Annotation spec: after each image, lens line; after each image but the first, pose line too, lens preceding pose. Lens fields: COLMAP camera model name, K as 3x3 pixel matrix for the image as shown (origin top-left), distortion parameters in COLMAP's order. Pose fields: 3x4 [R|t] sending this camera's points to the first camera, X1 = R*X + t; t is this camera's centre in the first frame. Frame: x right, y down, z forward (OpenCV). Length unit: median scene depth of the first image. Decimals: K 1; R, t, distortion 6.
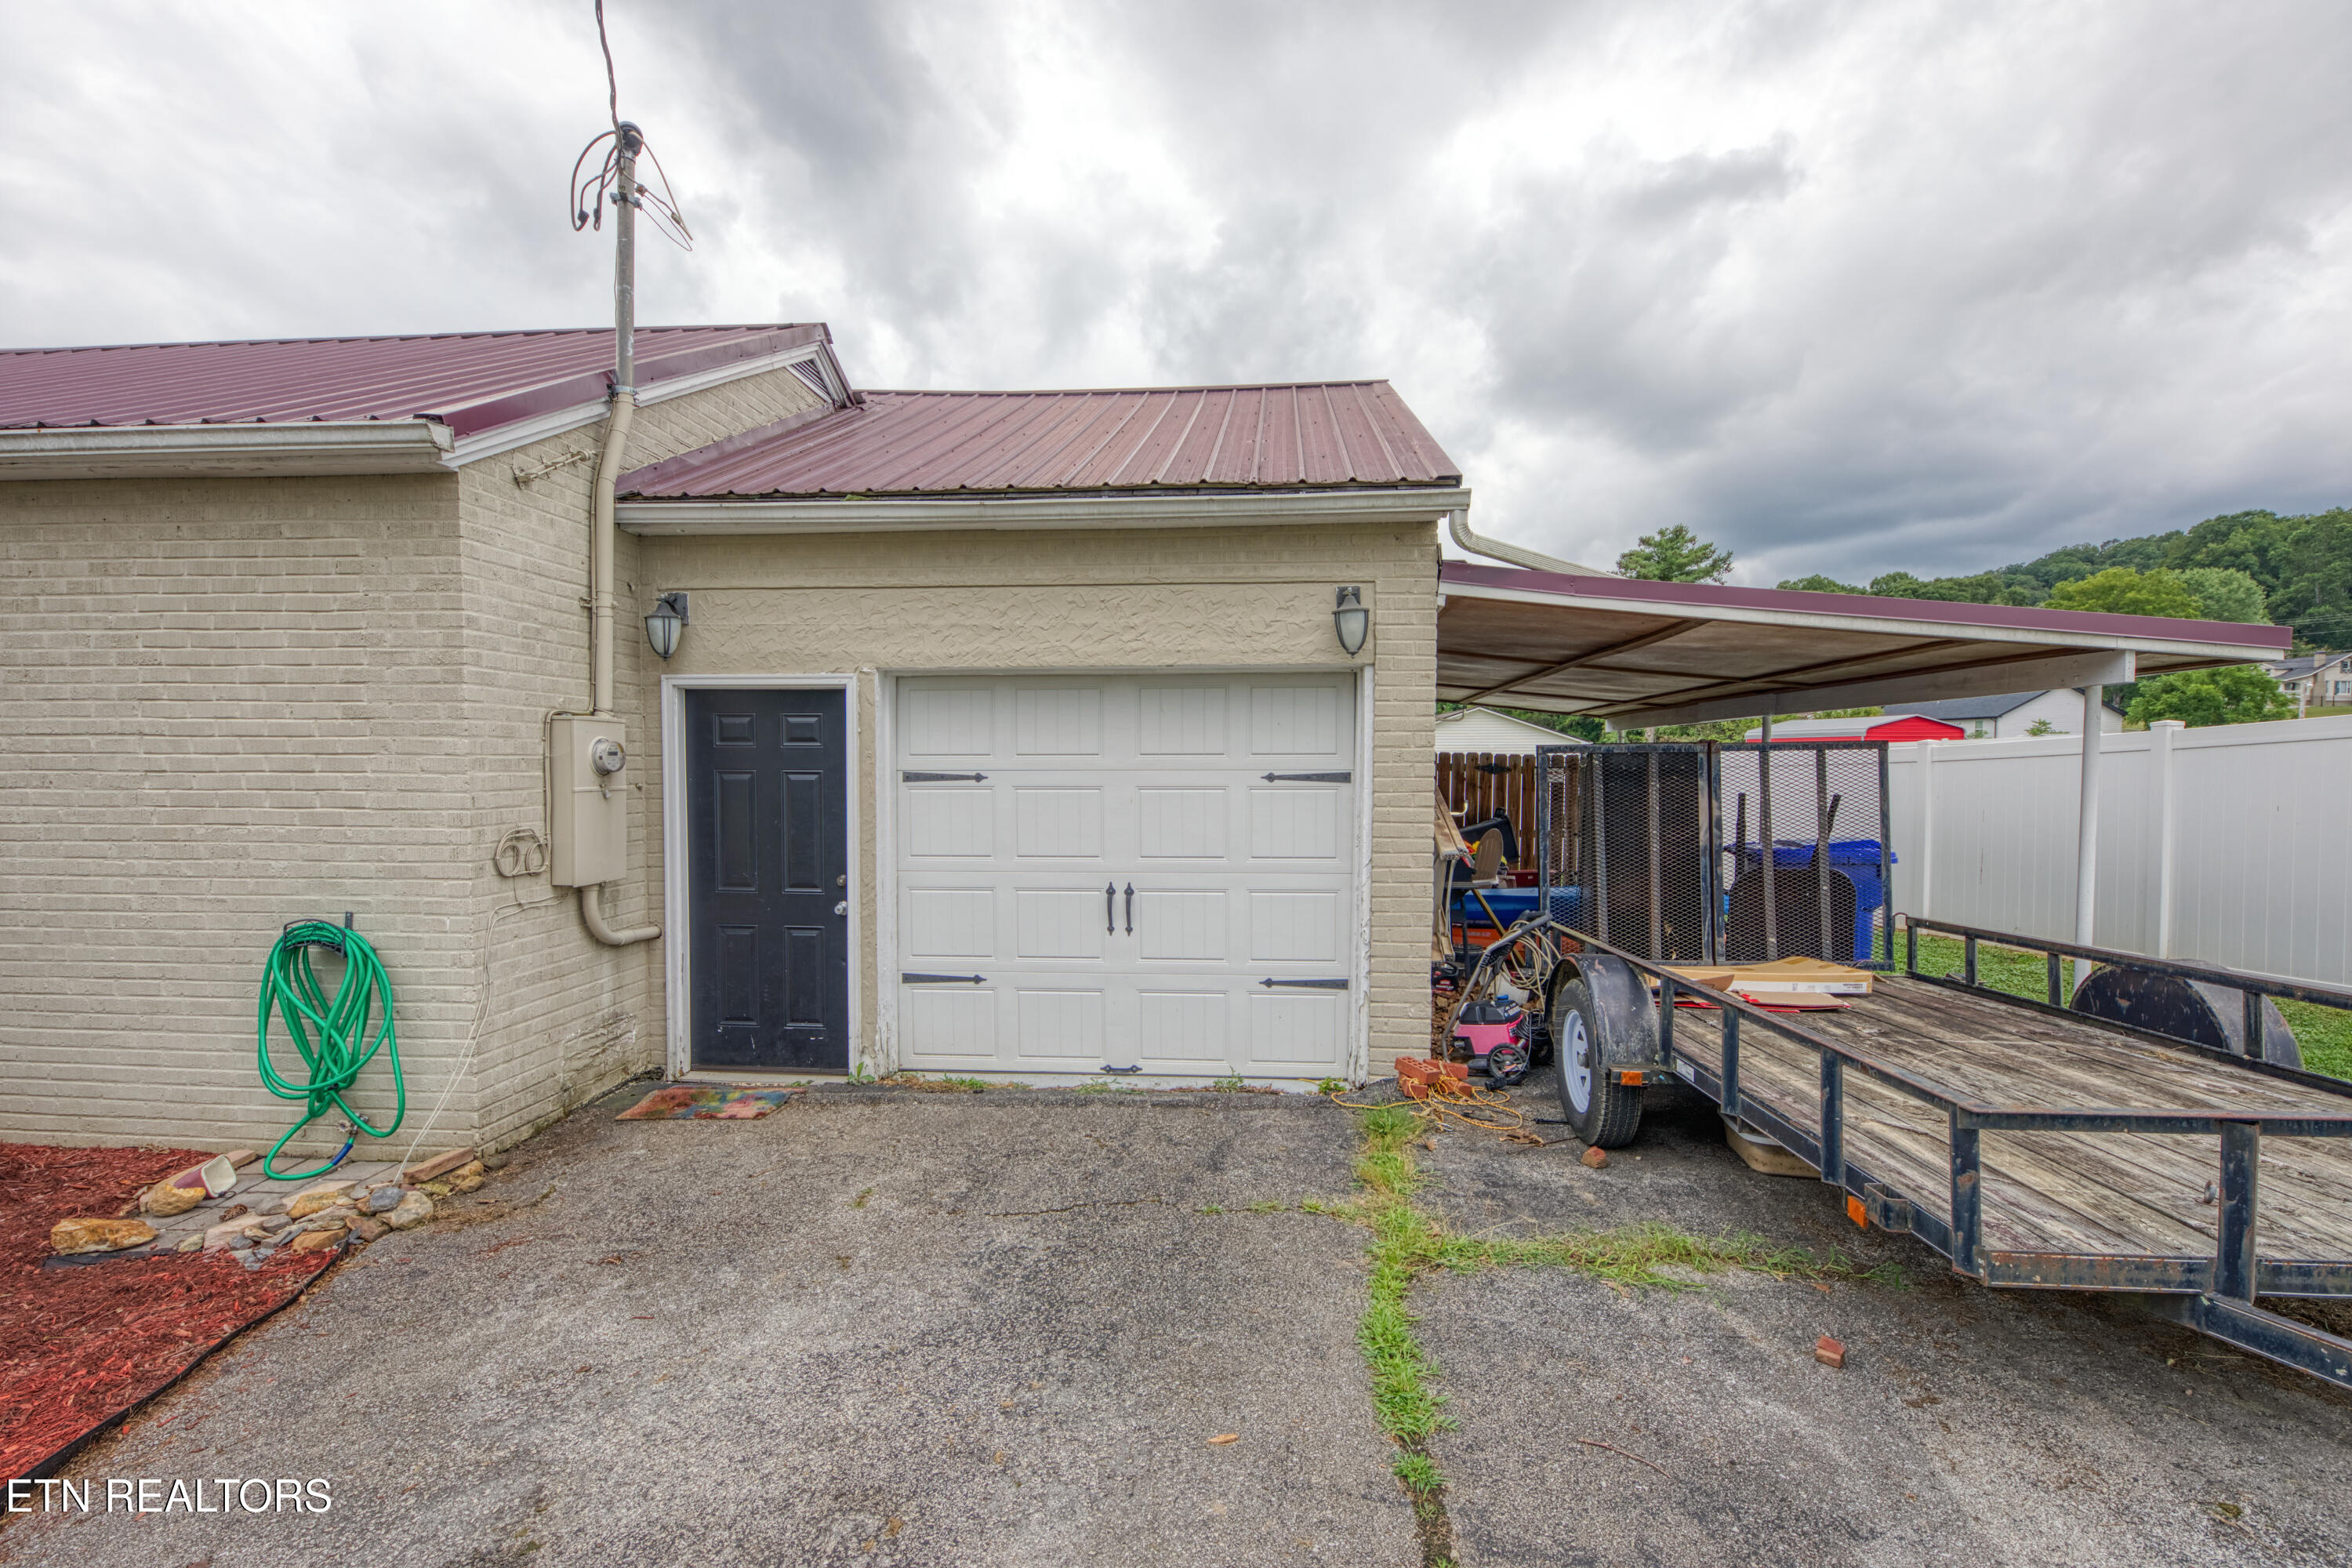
lens RADIAL K [[1013.8, 0, 1176.0], [0, 1013.8, 784.0], [0, 0, 1]] dist [0.050066, 0.000033]
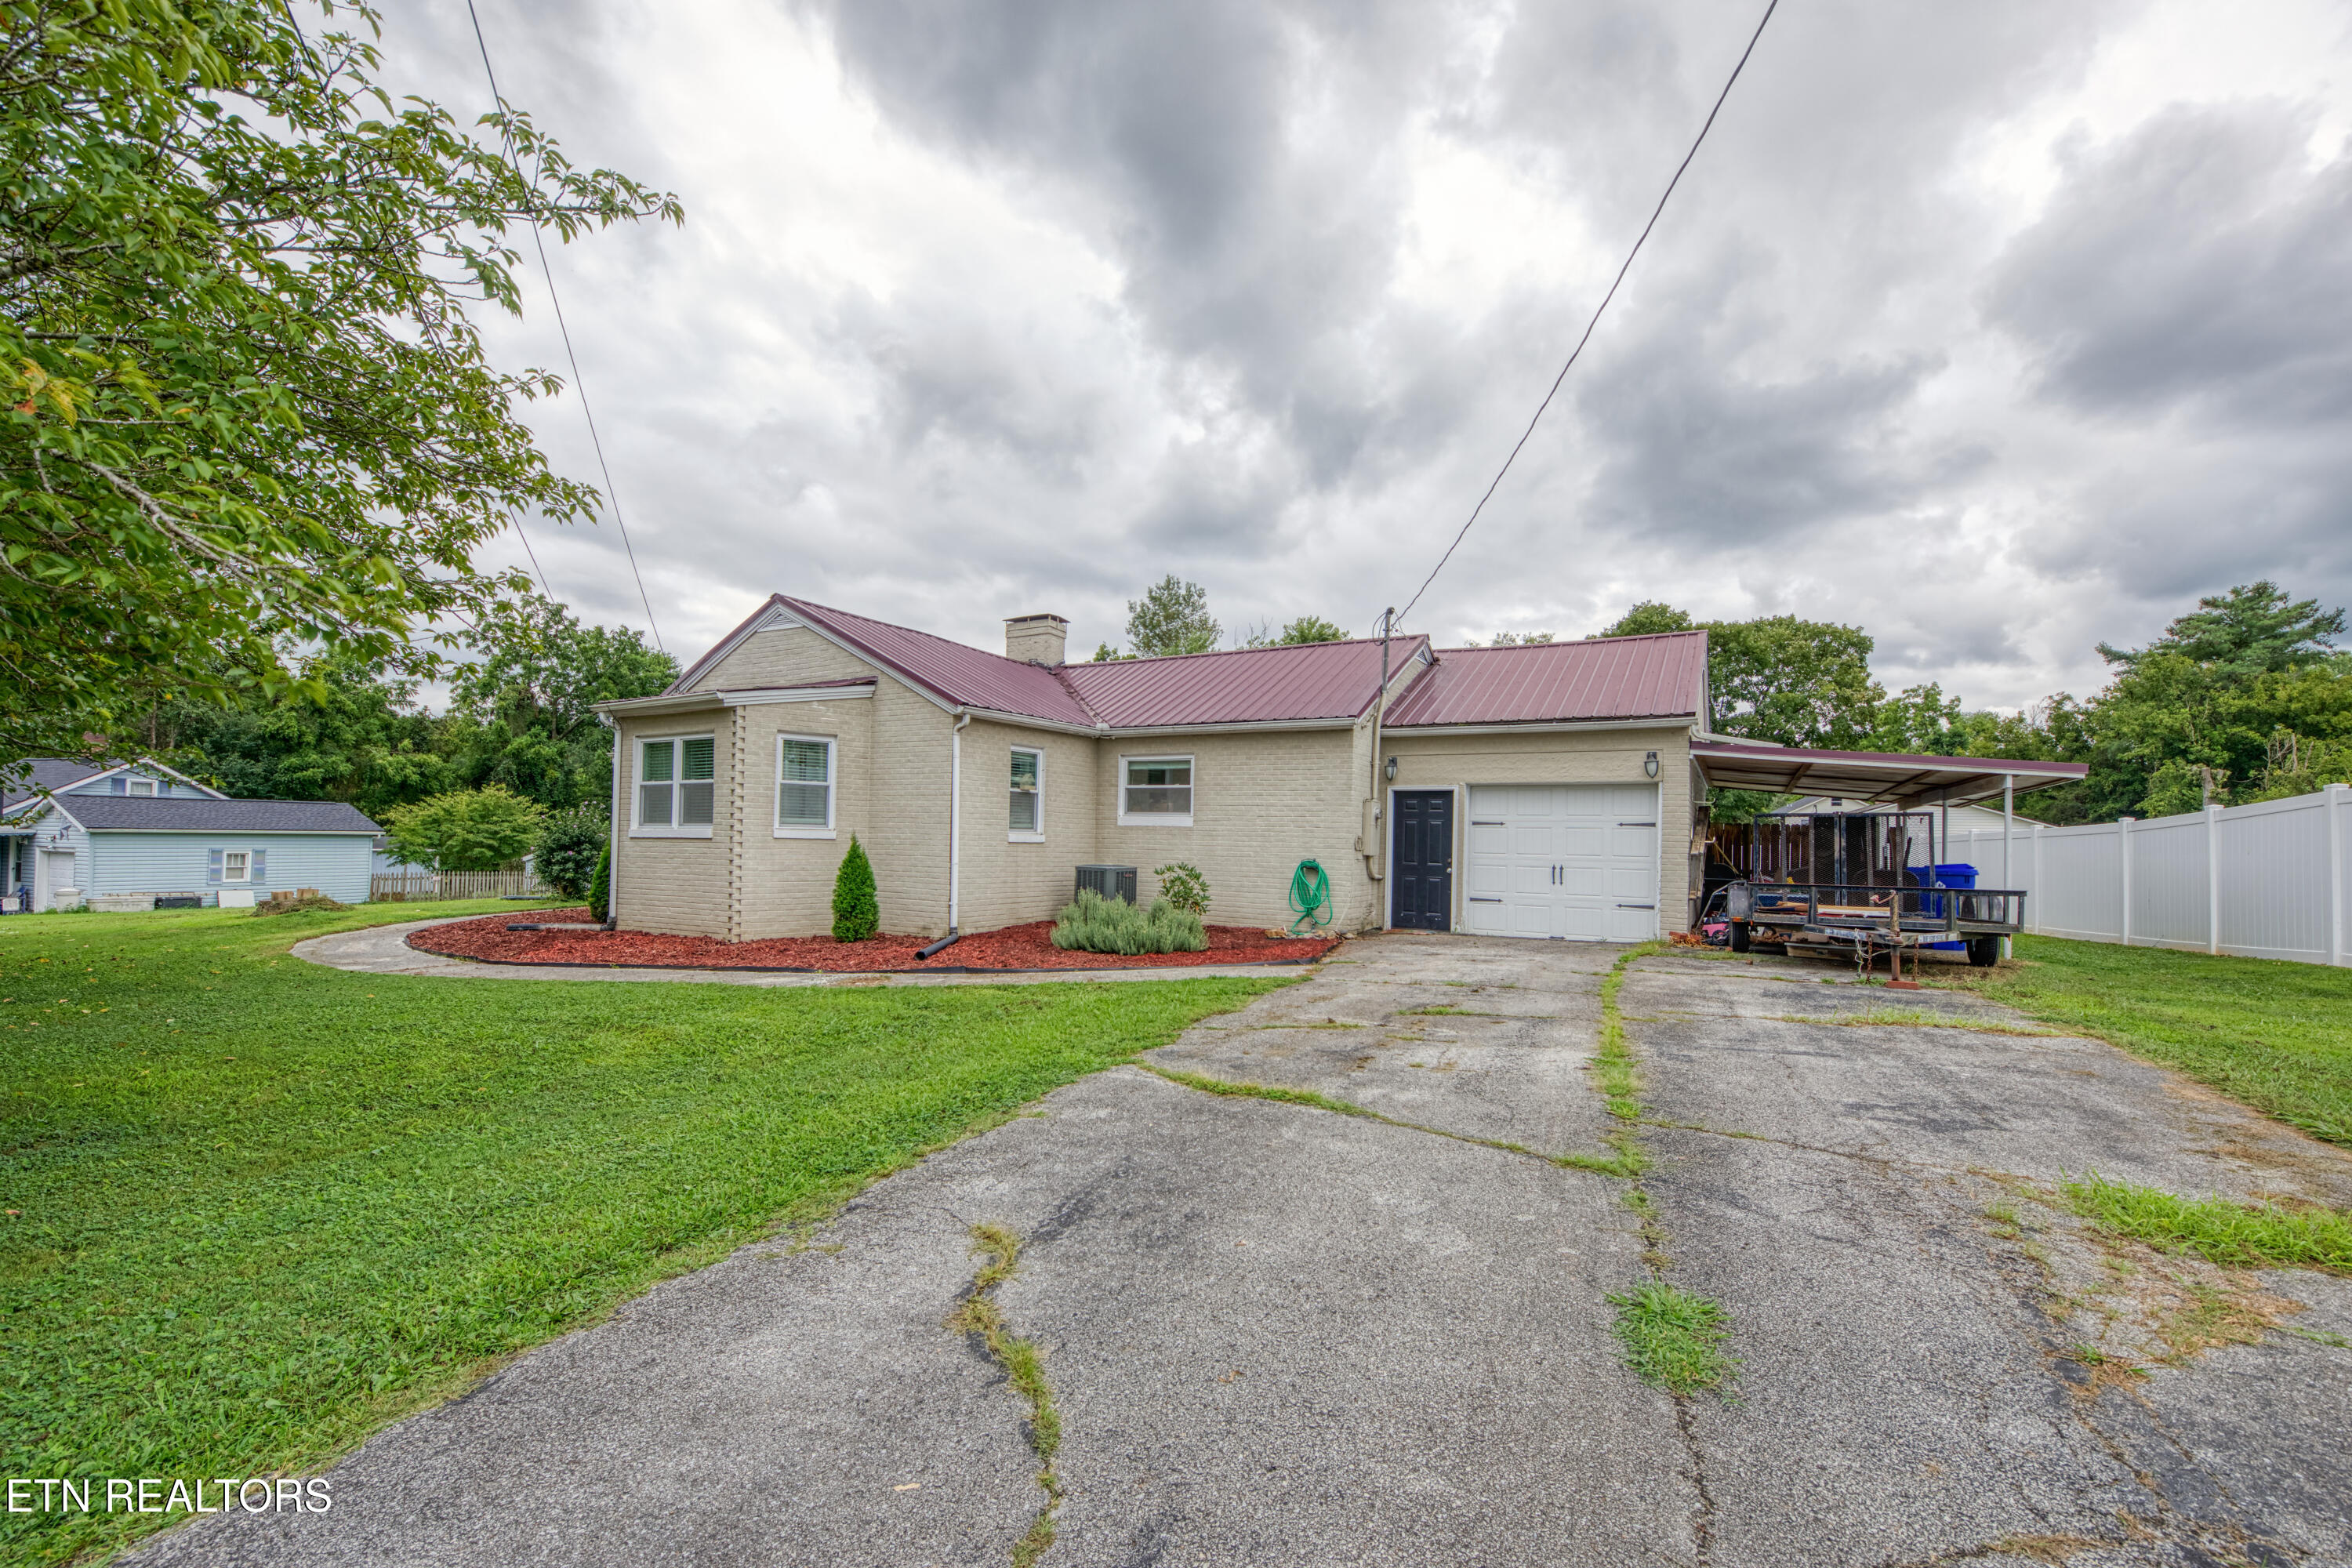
lens RADIAL K [[1025.5, 0, 1177.5], [0, 1025.5, 808.9], [0, 0, 1]] dist [0.000976, 0.000063]
pose [[0.916059, 0.006179, -0.400996, 0.105173], [-0.029958, 0.998142, -0.053059, 0.125652], [0.399924, 0.060618, 0.914542, -1.826021]]
